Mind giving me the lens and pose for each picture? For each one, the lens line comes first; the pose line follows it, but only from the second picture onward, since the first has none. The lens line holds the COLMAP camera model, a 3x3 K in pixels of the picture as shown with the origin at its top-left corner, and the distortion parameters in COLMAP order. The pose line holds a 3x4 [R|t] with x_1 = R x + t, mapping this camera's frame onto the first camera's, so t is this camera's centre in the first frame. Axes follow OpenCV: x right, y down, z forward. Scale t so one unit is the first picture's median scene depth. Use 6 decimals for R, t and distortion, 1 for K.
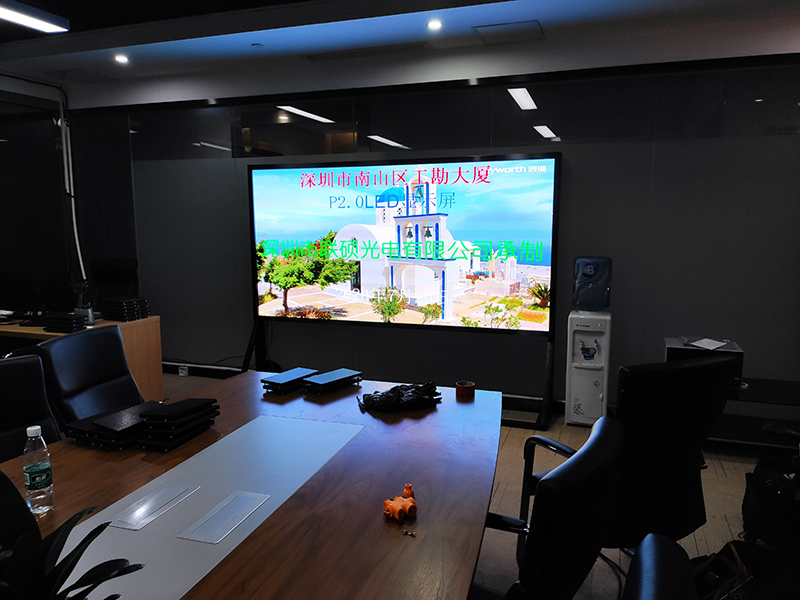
lens RADIAL K [[597.1, 0, 400.0], [0, 597.1, 300.0], [0, 0, 1]] dist [0.002933, 0.002116]
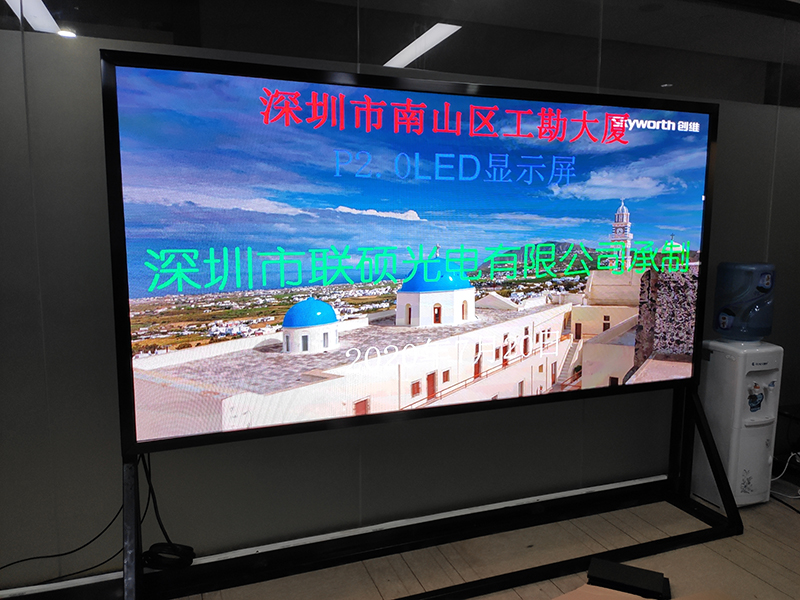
lens RADIAL K [[597.1, 0, 400.0], [0, 597.1, 300.0], [0, 0, 1]] dist [0.002933, 0.002116]
pose [[0.783876, -0.070200, 0.616937, -0.423532], [0.079551, 0.996754, 0.012342, -0.069300], [-0.615801, 0.039403, 0.786916, 0.706186]]
